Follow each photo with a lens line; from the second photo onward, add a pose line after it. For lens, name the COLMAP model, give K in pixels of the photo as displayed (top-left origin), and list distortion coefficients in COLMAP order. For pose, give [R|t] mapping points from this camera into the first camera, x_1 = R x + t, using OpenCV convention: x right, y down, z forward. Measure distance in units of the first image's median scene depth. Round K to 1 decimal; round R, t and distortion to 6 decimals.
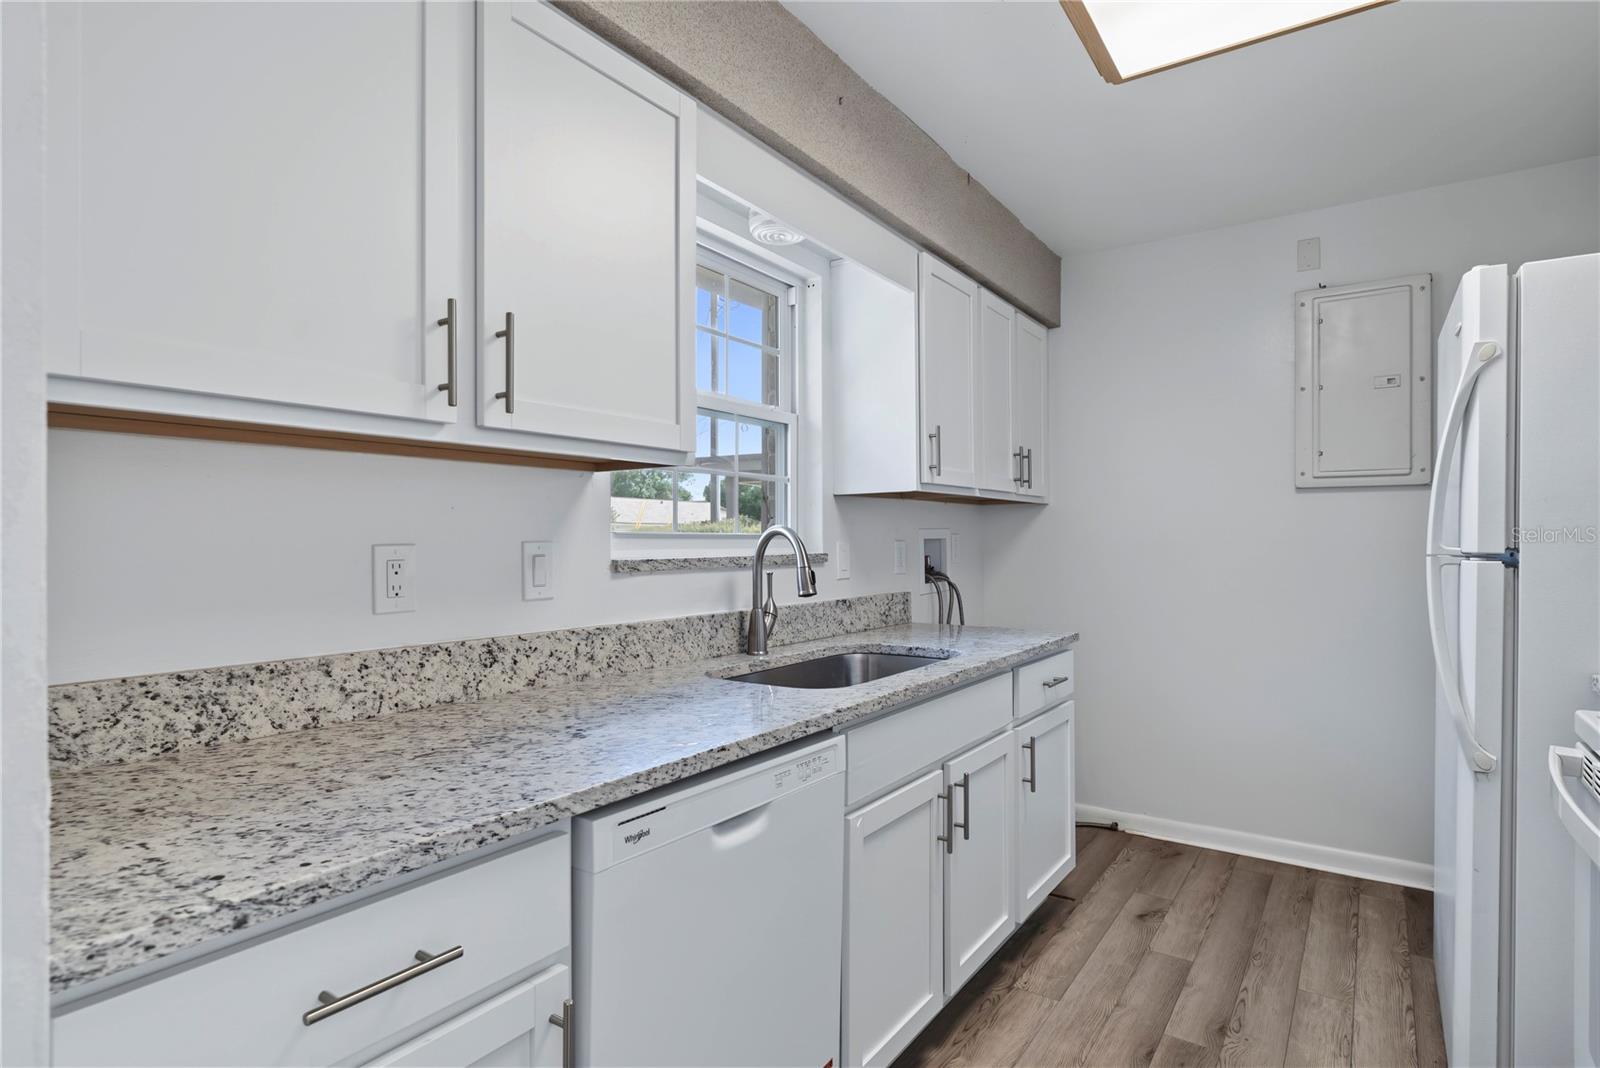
lens RADIAL K [[829.4, 0, 800.0], [0, 829.4, 534.0], [0, 0, 1]] dist [-0.001683, 0.000319]
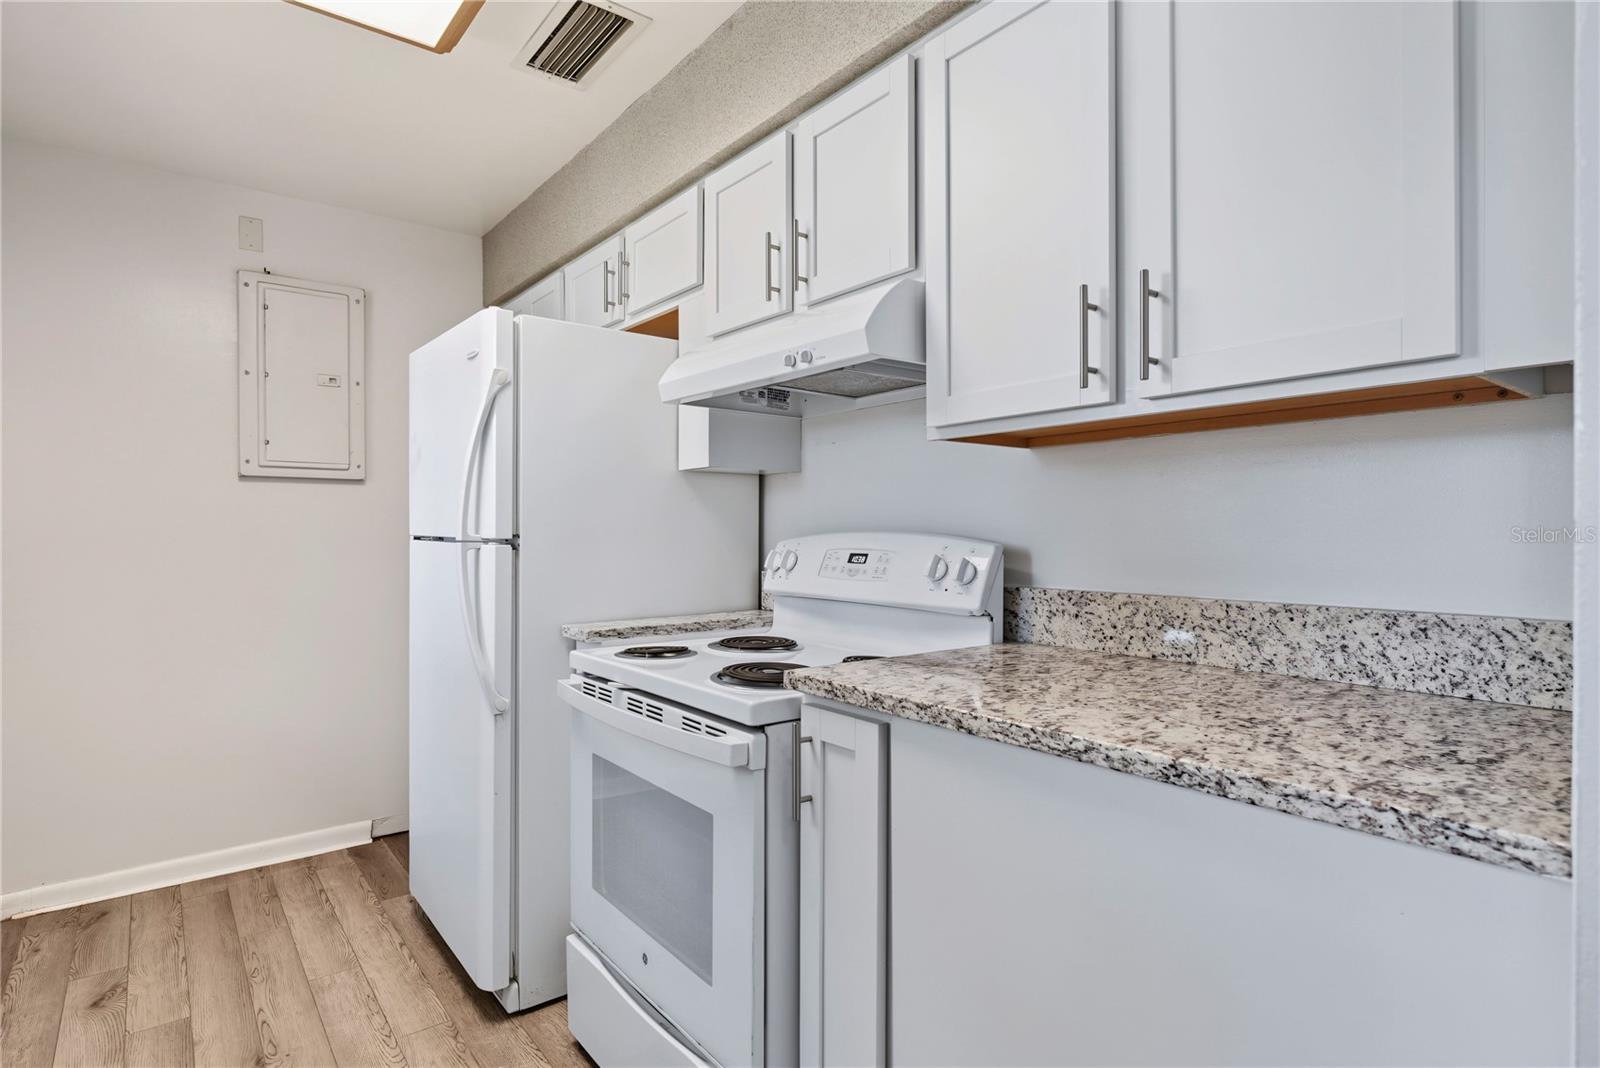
lens RADIAL K [[829.4, 0, 800.0], [0, 829.4, 534.0], [0, 0, 1]] dist [-0.001683, 0.000319]
pose [[0.291084, -0.005621, 0.956681, -0.149531], [-0.003129, 0.999972, 0.006827, 0.003859], [-0.956692, -0.004981, 0.291058, 0.128331]]
